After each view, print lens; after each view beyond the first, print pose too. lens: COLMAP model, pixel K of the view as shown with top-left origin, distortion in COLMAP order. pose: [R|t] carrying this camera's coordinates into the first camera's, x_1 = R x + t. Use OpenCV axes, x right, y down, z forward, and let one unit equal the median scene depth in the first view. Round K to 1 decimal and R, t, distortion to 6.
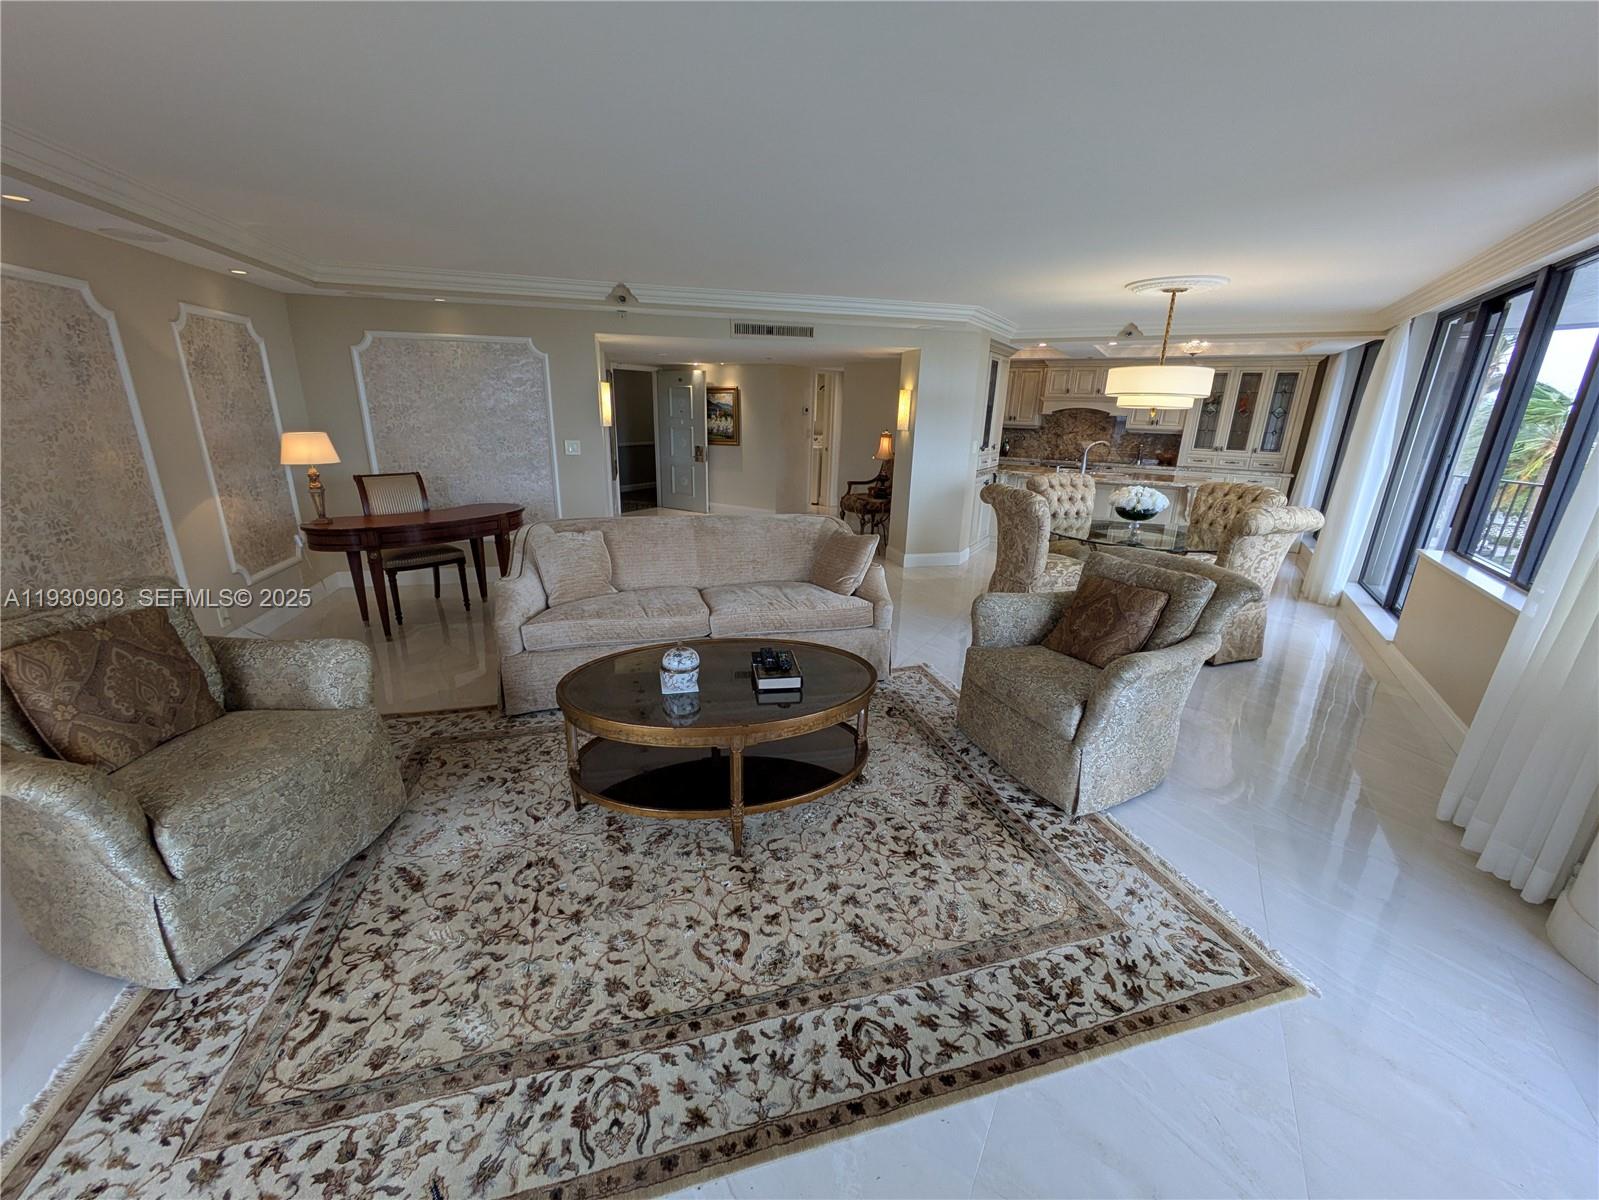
lens RADIAL K [[629.5, 0, 801.9], [0, 629.5, 602.3], [0, 0, 1]] dist [-0.000203, 0.001153]
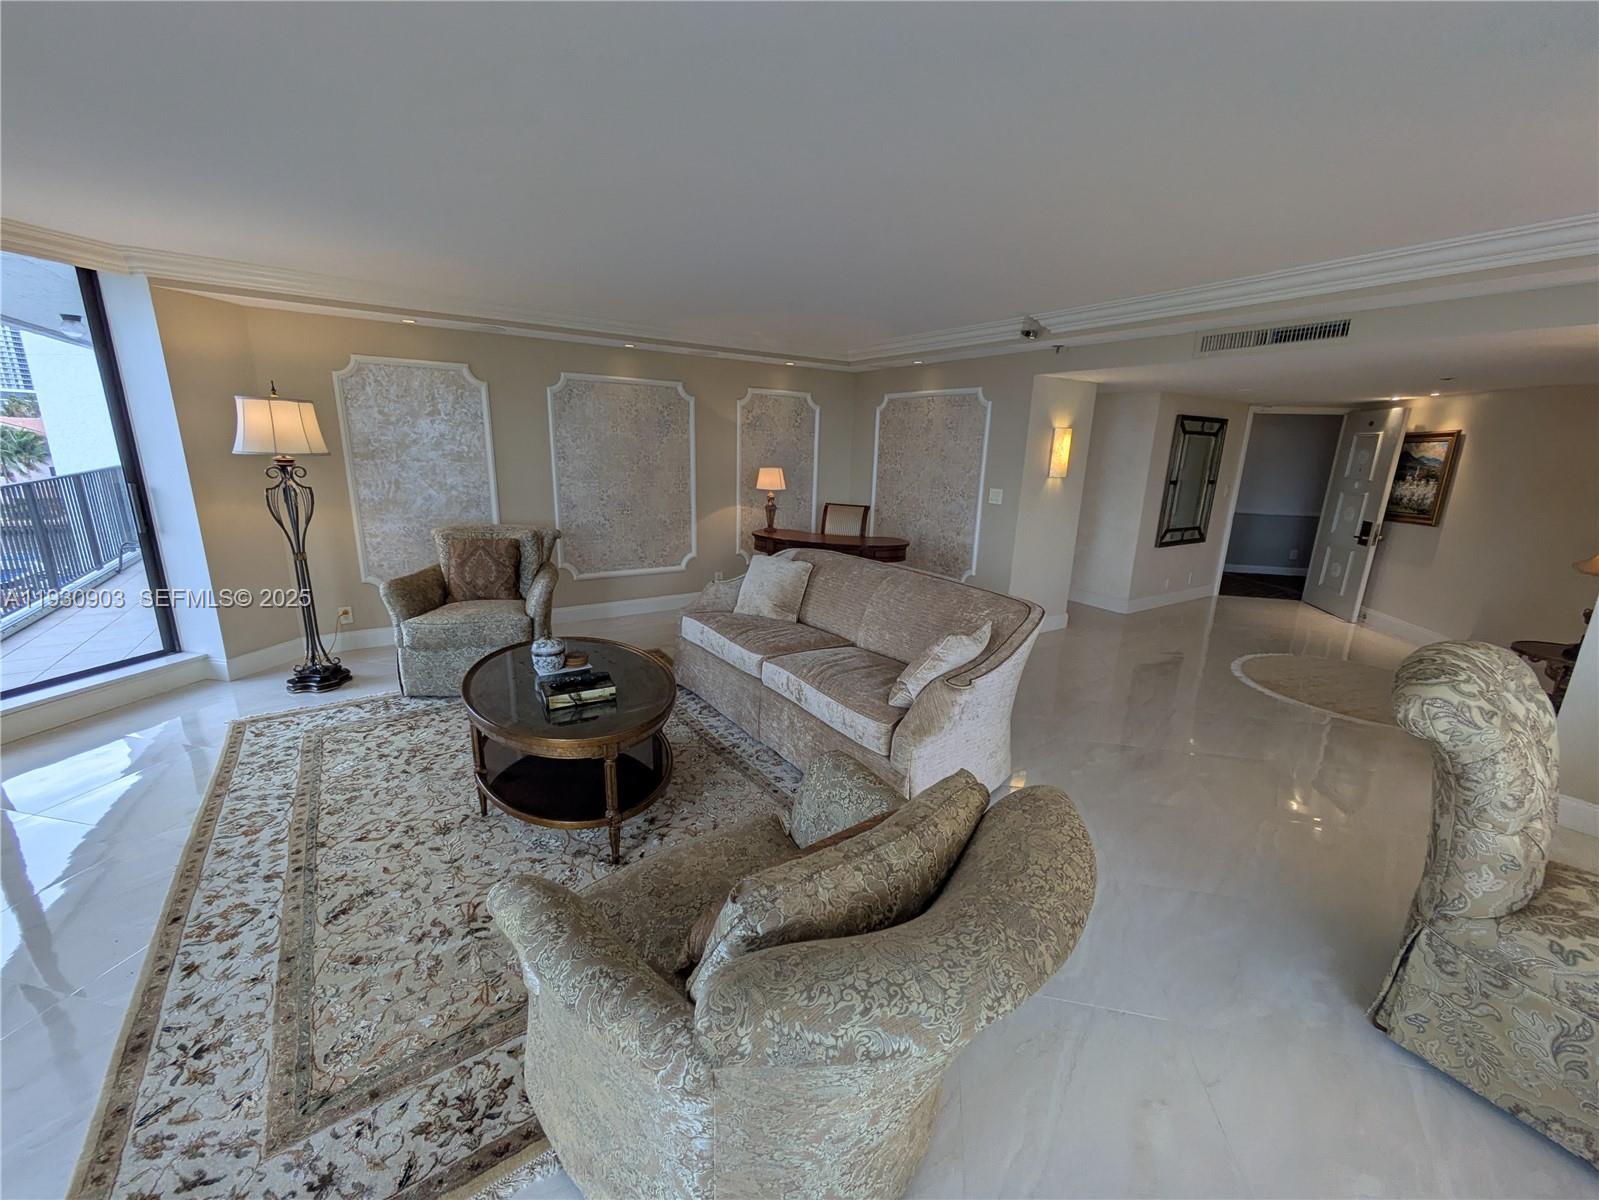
lens RADIAL K [[629.5, 0, 801.3], [0, 629.5, 606.6], [0, 0, 1]] dist [-0.000203, 0.001153]
pose [[0.333219, 0.220485, -0.916707, 1.245838], [-0.298273, 0.946990, 0.119348, -0.317315], [0.894426, 0.233660, 0.381319, 1.152954]]
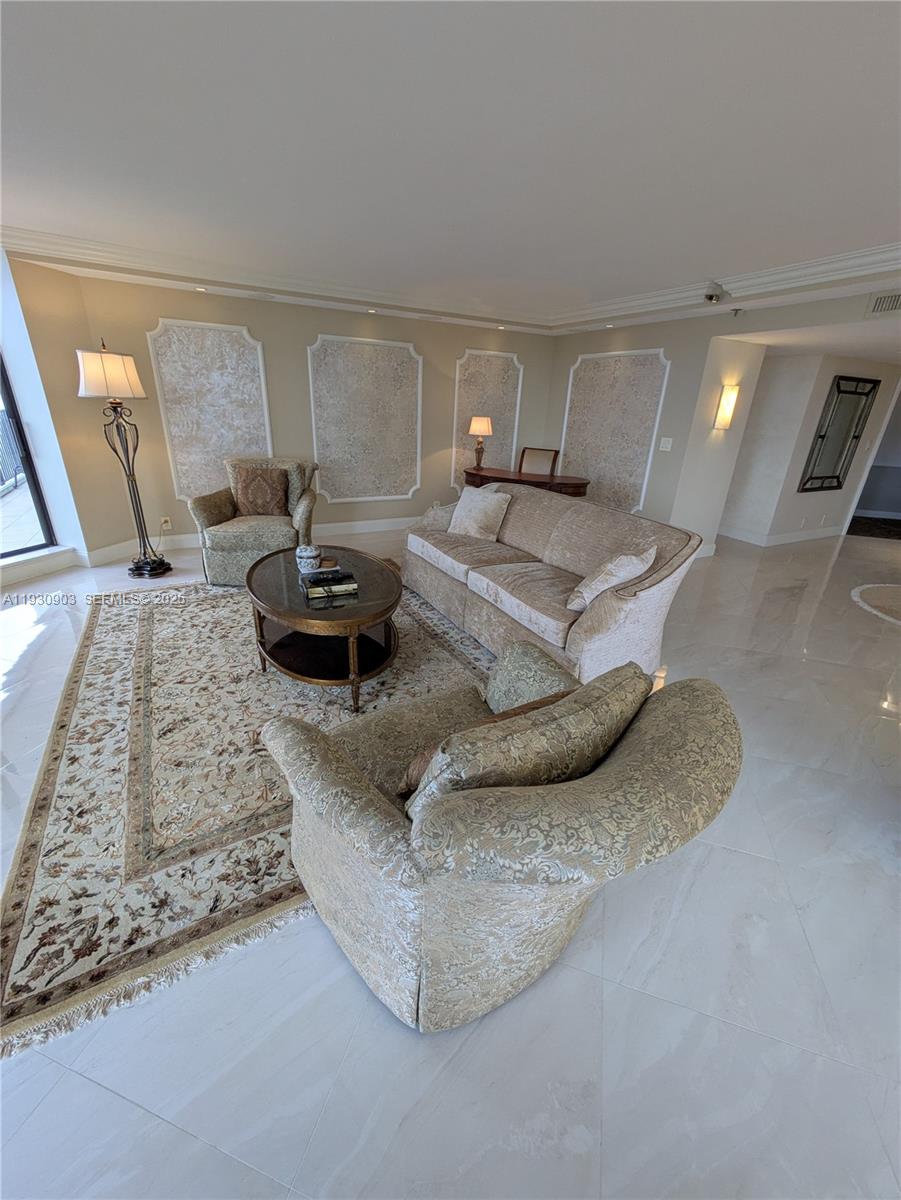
lens RADIAL K [[471.7, 0, 450.7], [0, 471.7, 603.7], [0, 0, 1]] dist [-0.002243, 0.001018]
pose [[0.232681, 0.370575, -0.899185, 1.193318], [-0.320439, 0.902147, 0.288876, -0.293149], [0.918248, 0.220918, 0.328659, 1.168398]]
